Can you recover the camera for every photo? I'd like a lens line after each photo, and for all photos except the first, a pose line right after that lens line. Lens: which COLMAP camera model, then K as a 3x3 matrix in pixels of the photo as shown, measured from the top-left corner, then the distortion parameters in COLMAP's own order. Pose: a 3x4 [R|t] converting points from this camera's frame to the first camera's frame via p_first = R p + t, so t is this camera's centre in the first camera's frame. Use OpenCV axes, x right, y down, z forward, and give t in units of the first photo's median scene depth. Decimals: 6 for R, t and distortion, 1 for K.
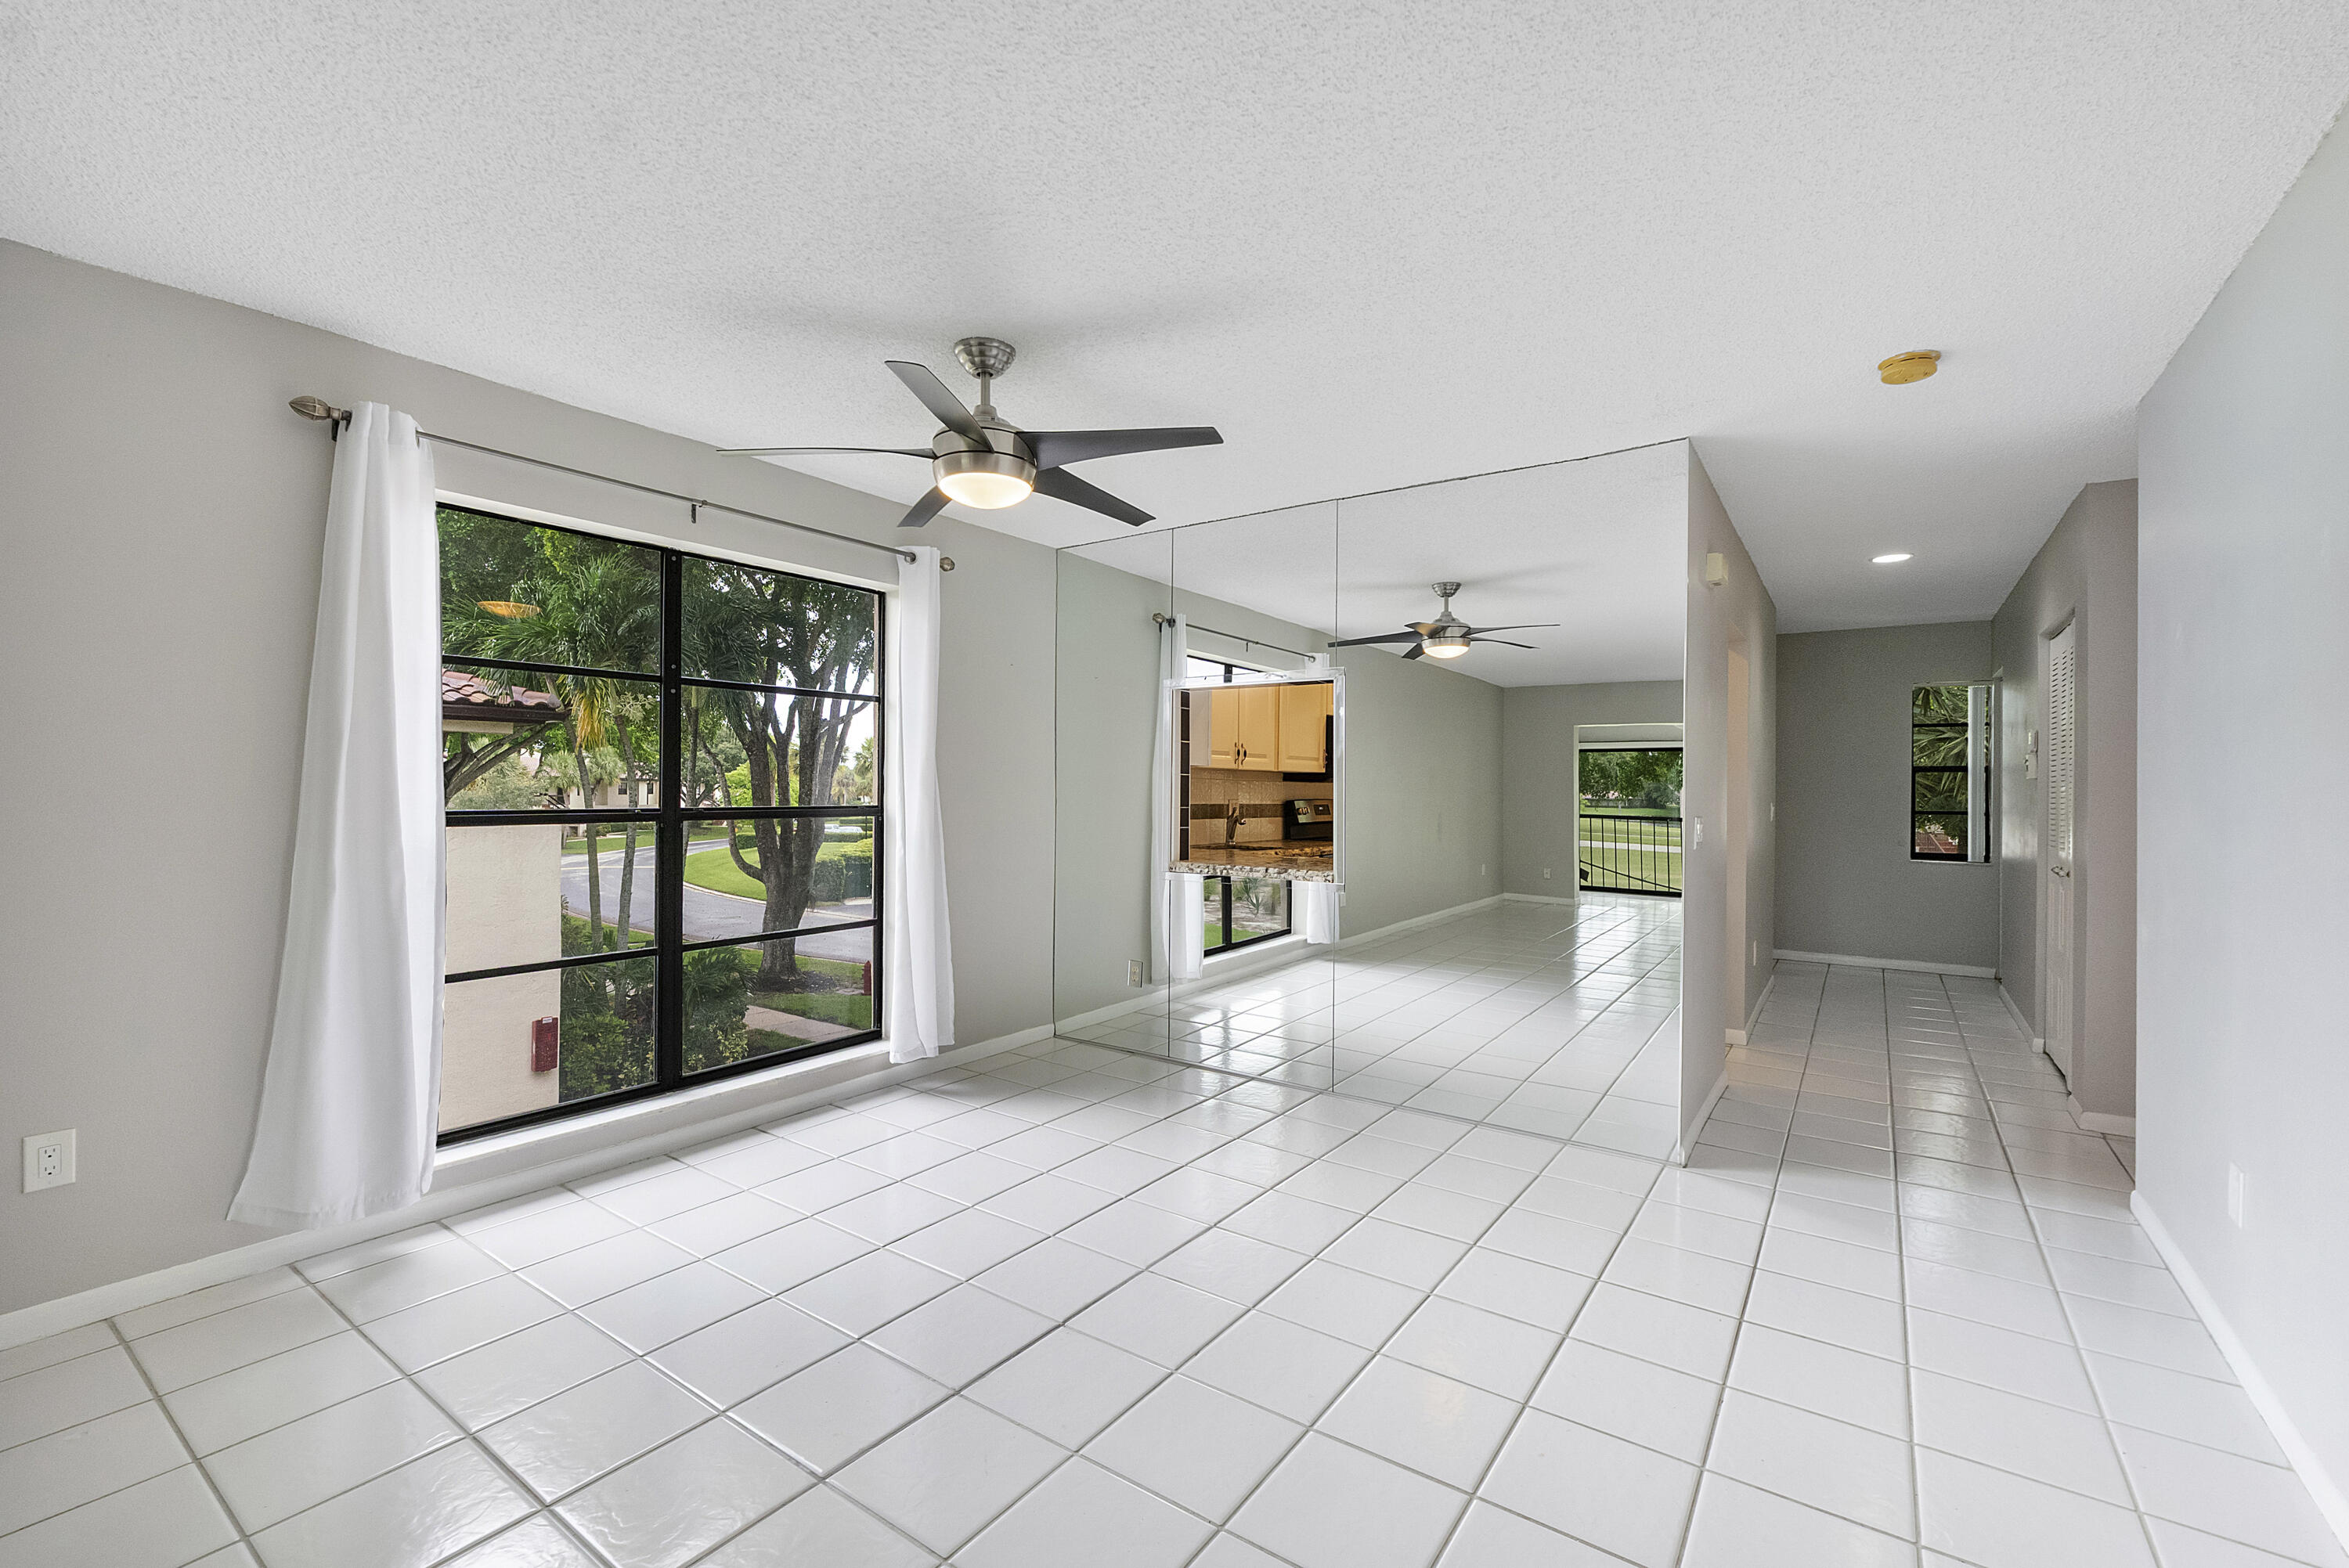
lens RADIAL K [[1001.0, 0, 1176.2], [0, 1001.0, 782.1], [0, 0, 1]] dist [-0.001205, 0.000433]
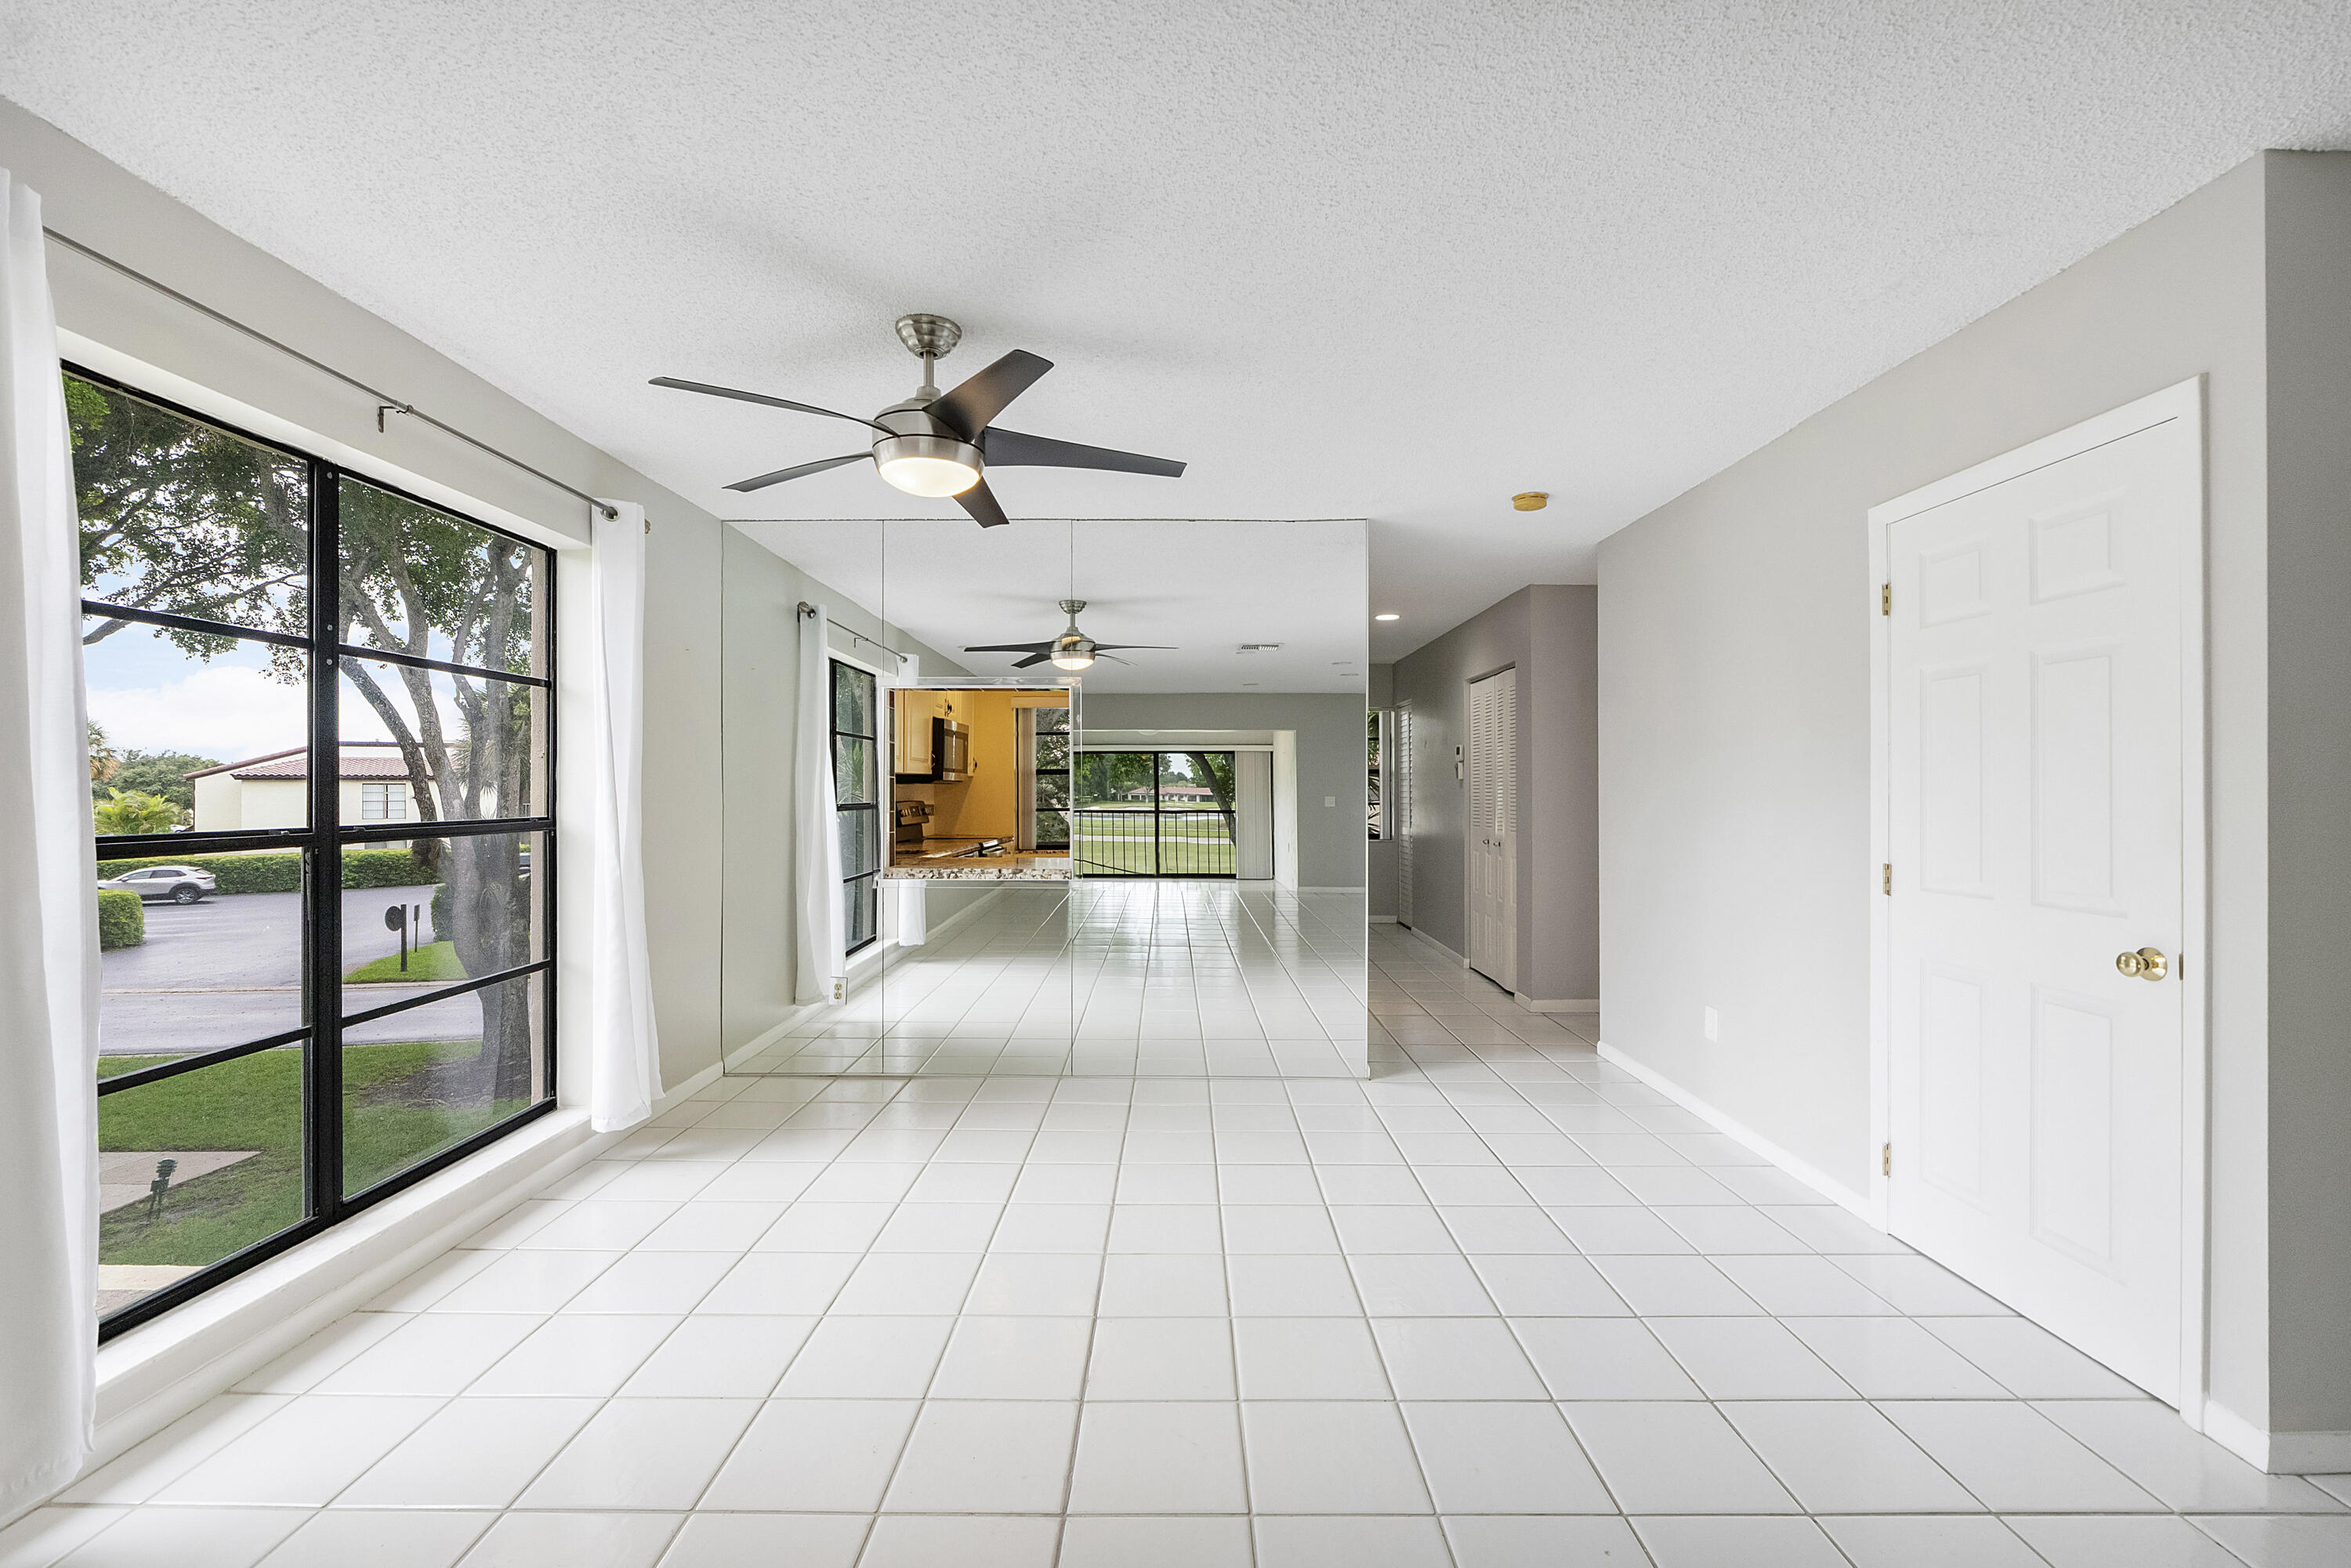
lens RADIAL K [[994.9, 0, 1179.9], [0, 994.9, 783.1], [0, 0, 1]] dist [-0.002670, -0.000249]
pose [[0.818433, -0.004343, 0.574585, -0.351164], [0.003219, 0.999990, 0.002973, -0.004490], [-0.574593, -0.000583, 0.818439, 0.065877]]
